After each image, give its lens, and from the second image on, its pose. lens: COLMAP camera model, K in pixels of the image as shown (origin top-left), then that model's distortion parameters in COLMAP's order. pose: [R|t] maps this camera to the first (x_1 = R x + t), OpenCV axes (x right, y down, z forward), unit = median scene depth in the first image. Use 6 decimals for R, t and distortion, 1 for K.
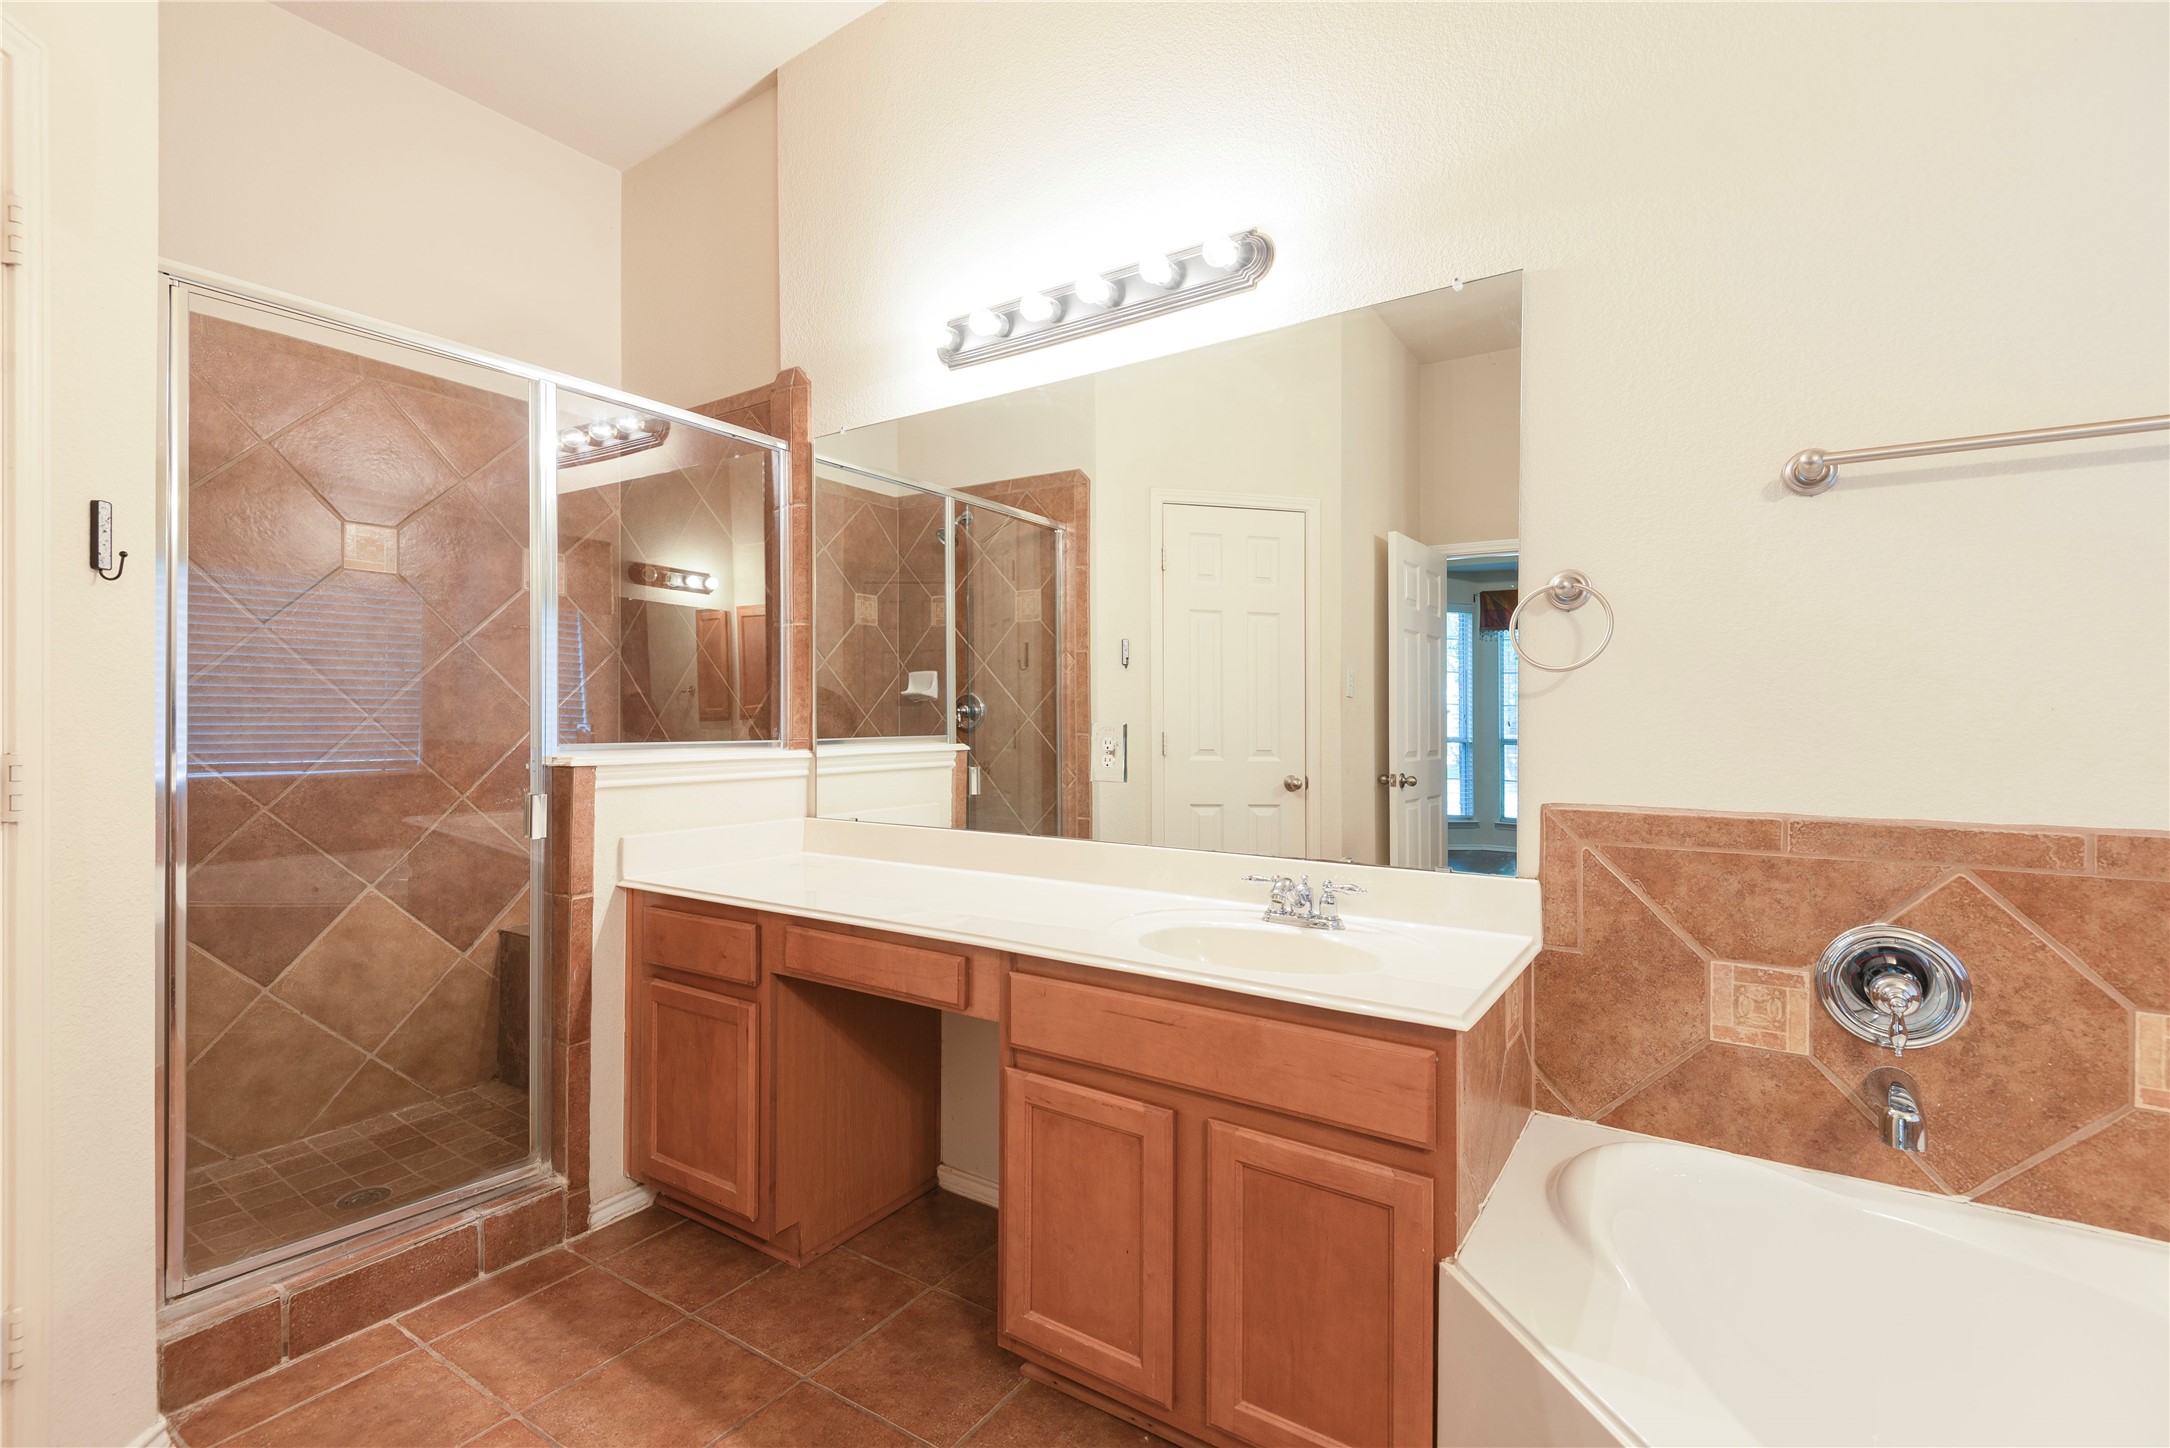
lens RADIAL K [[974.3, 0, 1083.2], [0, 974.3, 719.8], [0, 0, 1]] dist [0.025155, -0.014912]
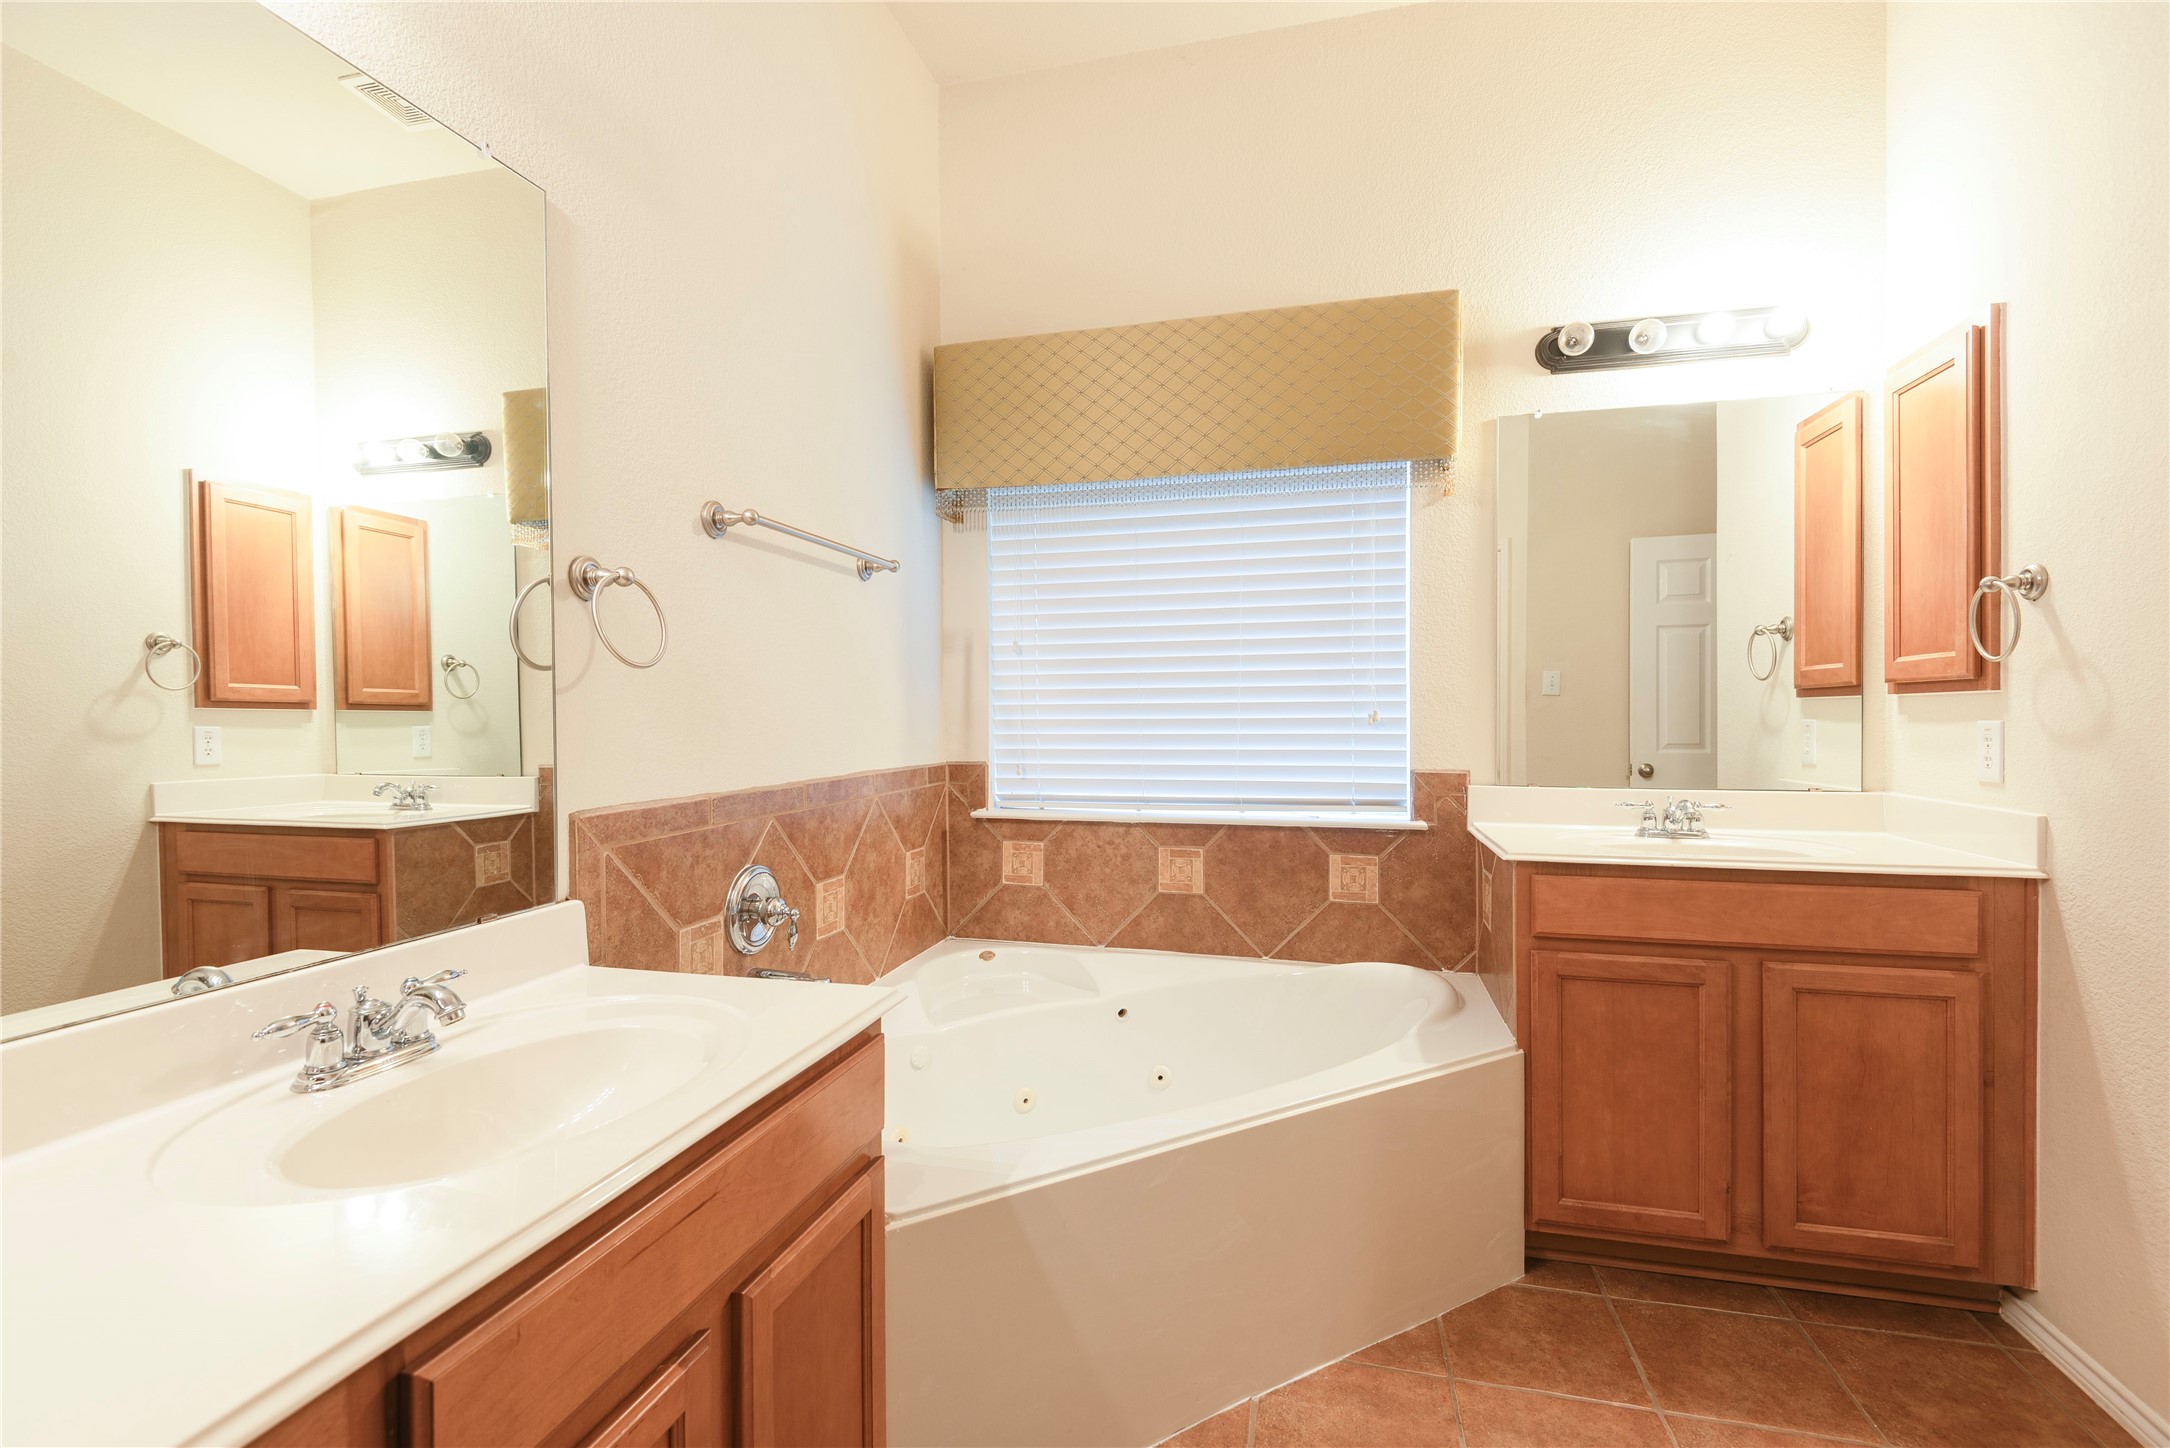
lens RADIAL K [[974.3, 0, 1073.2], [0, 974.3, 721.1], [0, 0, 1]] dist [0.025155, -0.014912]
pose [[-0.326585, -0.009729, 0.945118, -0.594146], [0.008192, 0.999880, 0.013124, -0.006889], [-0.945132, 0.012029, -0.326466, 0.980000]]
